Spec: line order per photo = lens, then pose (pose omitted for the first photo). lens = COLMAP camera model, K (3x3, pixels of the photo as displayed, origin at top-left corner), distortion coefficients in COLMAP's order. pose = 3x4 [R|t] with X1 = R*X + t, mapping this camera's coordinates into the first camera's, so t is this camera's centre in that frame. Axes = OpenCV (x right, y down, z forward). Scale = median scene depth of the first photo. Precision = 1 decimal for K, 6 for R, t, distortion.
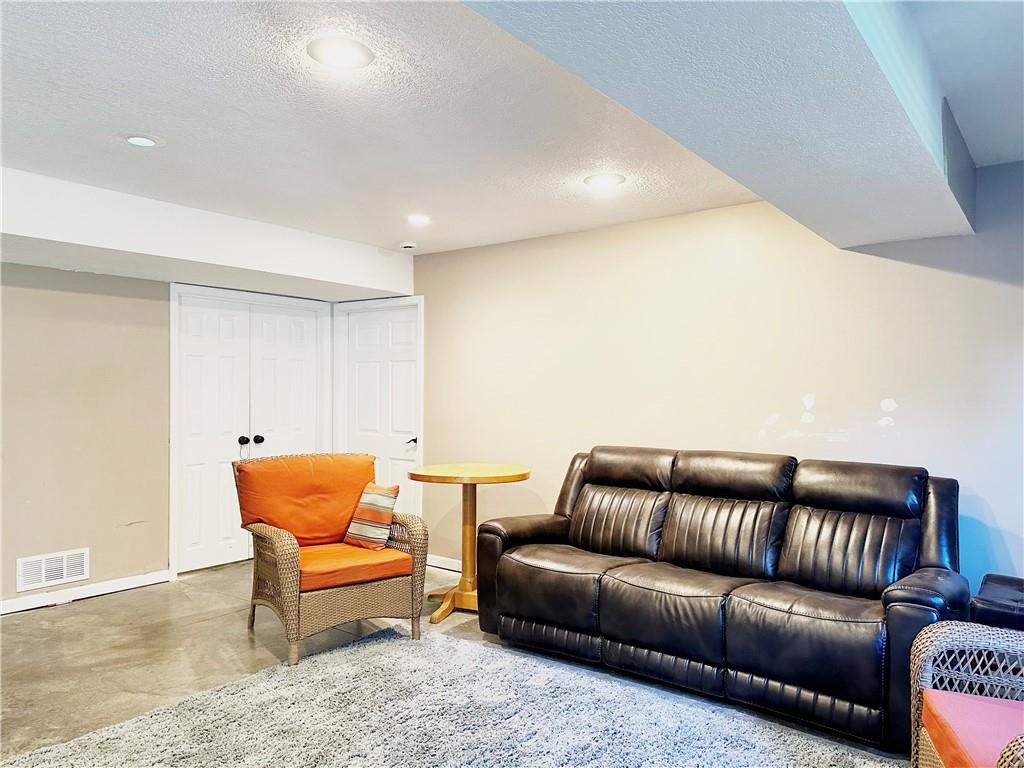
lens RADIAL K [[724.9, 0, 512.0], [0, 724.9, 384.0], [0, 0, 1]] dist [0.154759, -0.214354]
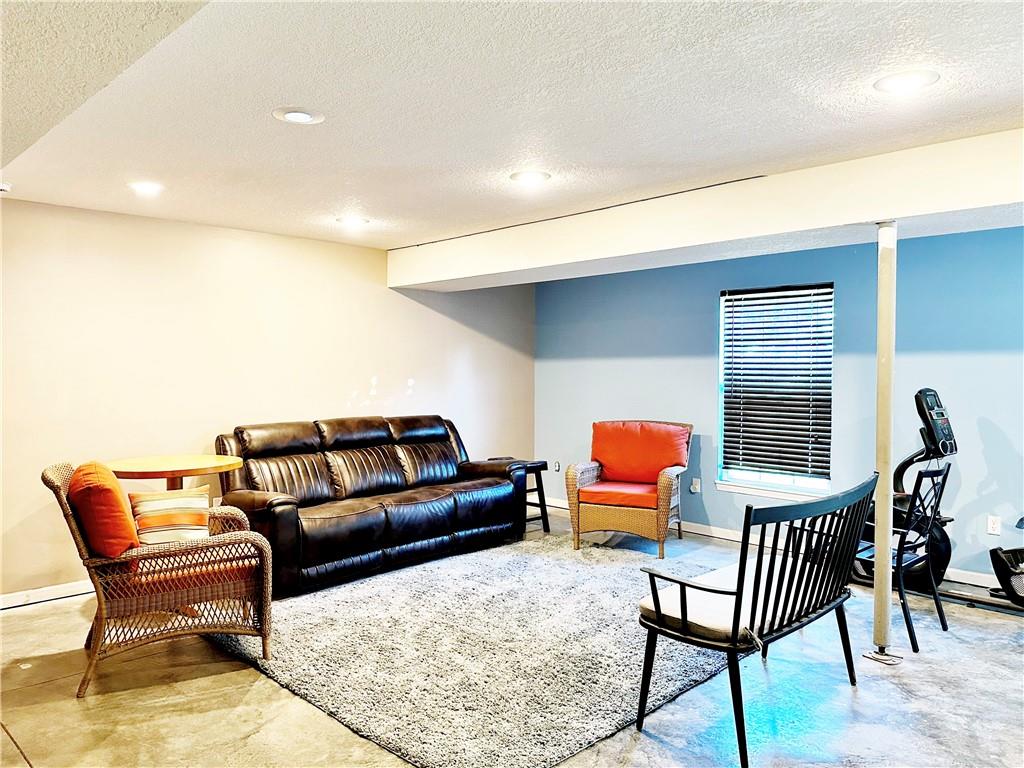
lens RADIAL K [[734.4, 0, 512.0], [0, 734.4, 384.0], [0, 0, 1]] dist [0.008137, -0.001573]
pose [[0.128632, -0.029552, 0.991252, -1.187149], [-0.004377, 0.999529, 0.030367, -0.021744], [-0.991683, -0.008245, 0.128442, 0.536141]]
